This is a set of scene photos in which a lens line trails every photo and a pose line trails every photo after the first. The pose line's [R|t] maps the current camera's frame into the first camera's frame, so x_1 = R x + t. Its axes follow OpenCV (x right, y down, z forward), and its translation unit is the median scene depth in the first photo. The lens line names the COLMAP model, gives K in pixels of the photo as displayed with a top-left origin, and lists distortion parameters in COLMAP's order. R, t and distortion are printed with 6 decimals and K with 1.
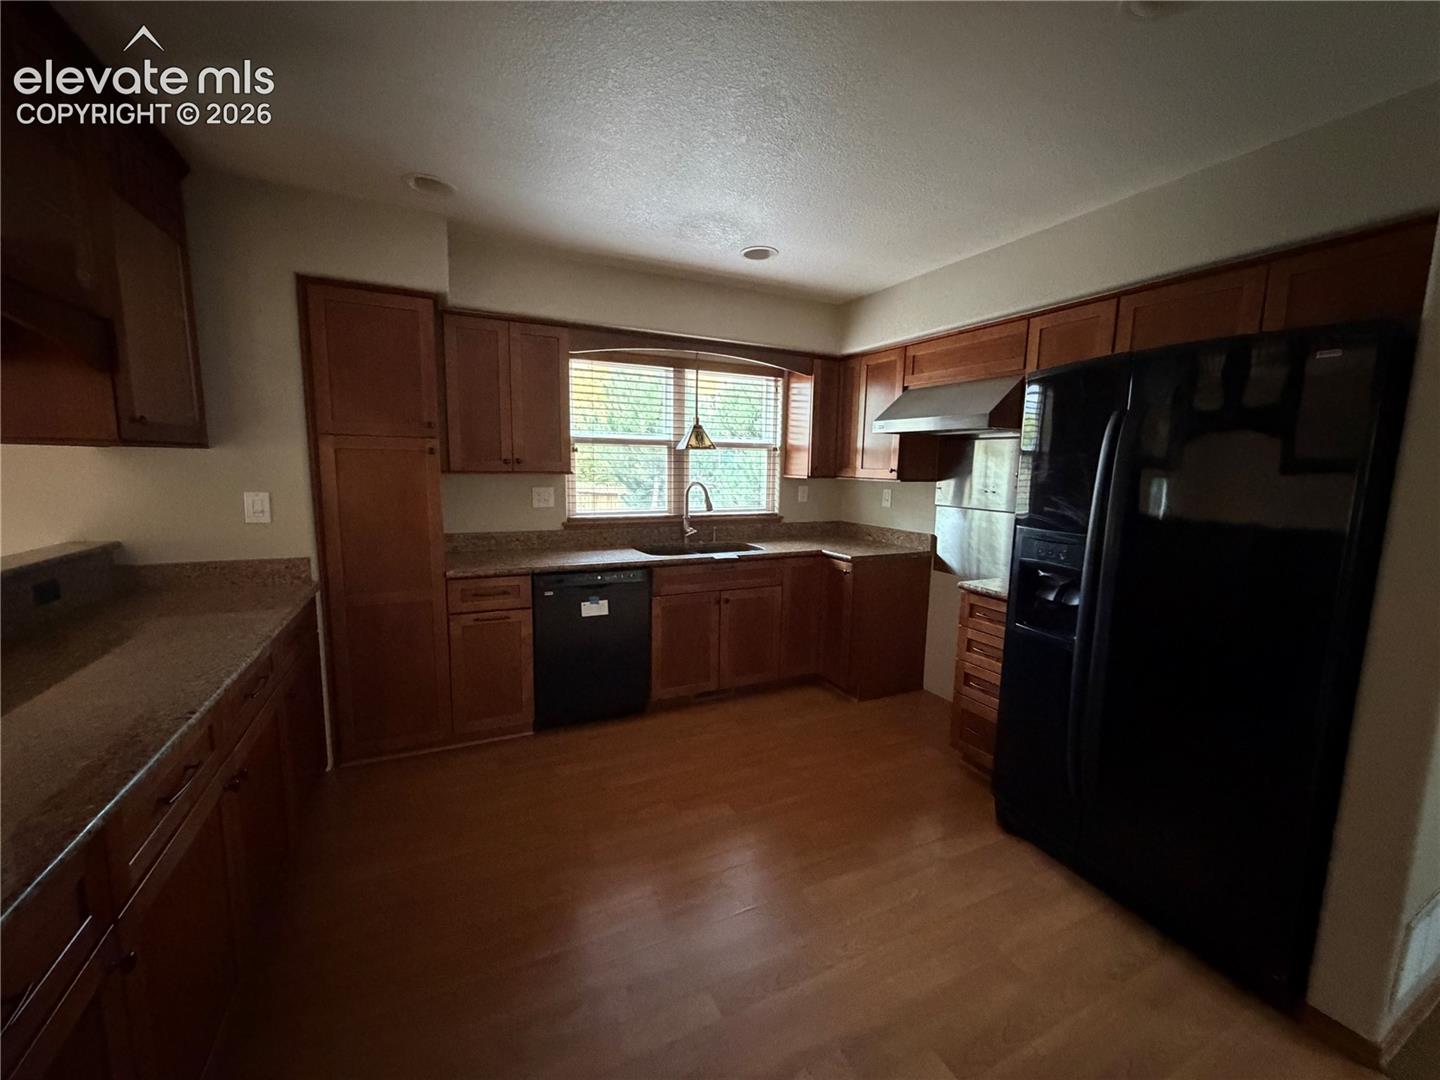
lens RADIAL K [[574.1, 0, 716.1], [0, 574.1, 541.4], [0, 0, 1]] dist [-0.001106, -0.000132]
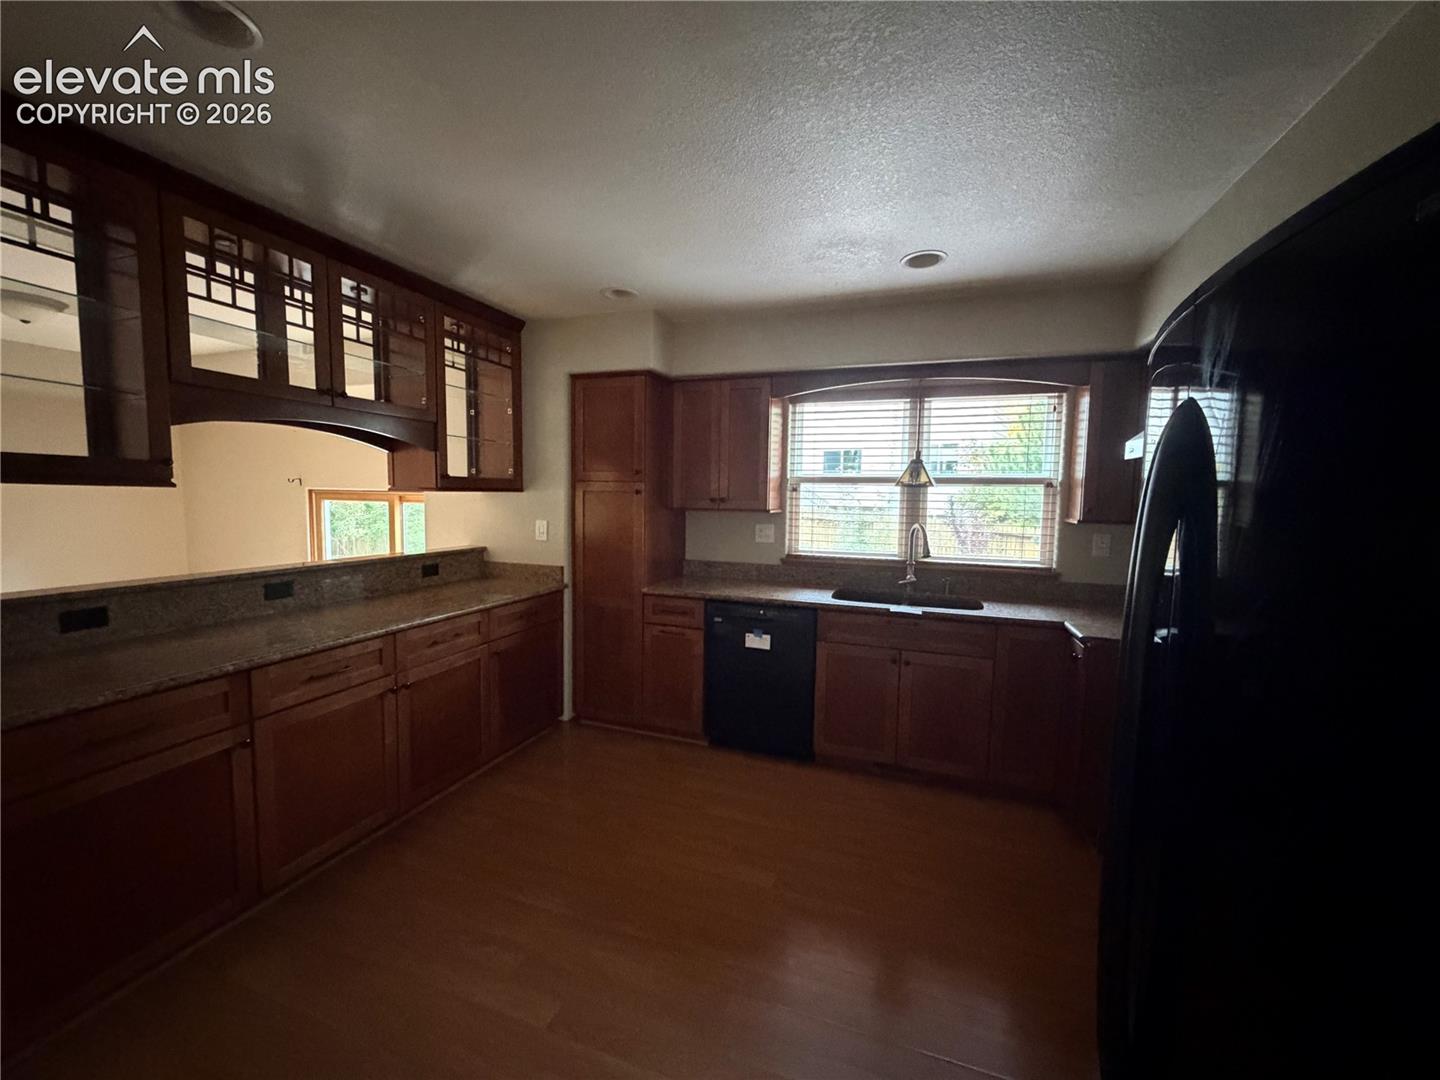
lens RADIAL K [[574.1, 0, 716.1], [0, 574.1, 541.4], [0, 0, 1]] dist [-0.001106, -0.000132]
pose [[0.699280, 0.049828, -0.713109, 0.445120], [-0.100888, 0.994462, -0.029444, -0.023011], [0.707692, 0.092533, 0.700435, 0.197254]]
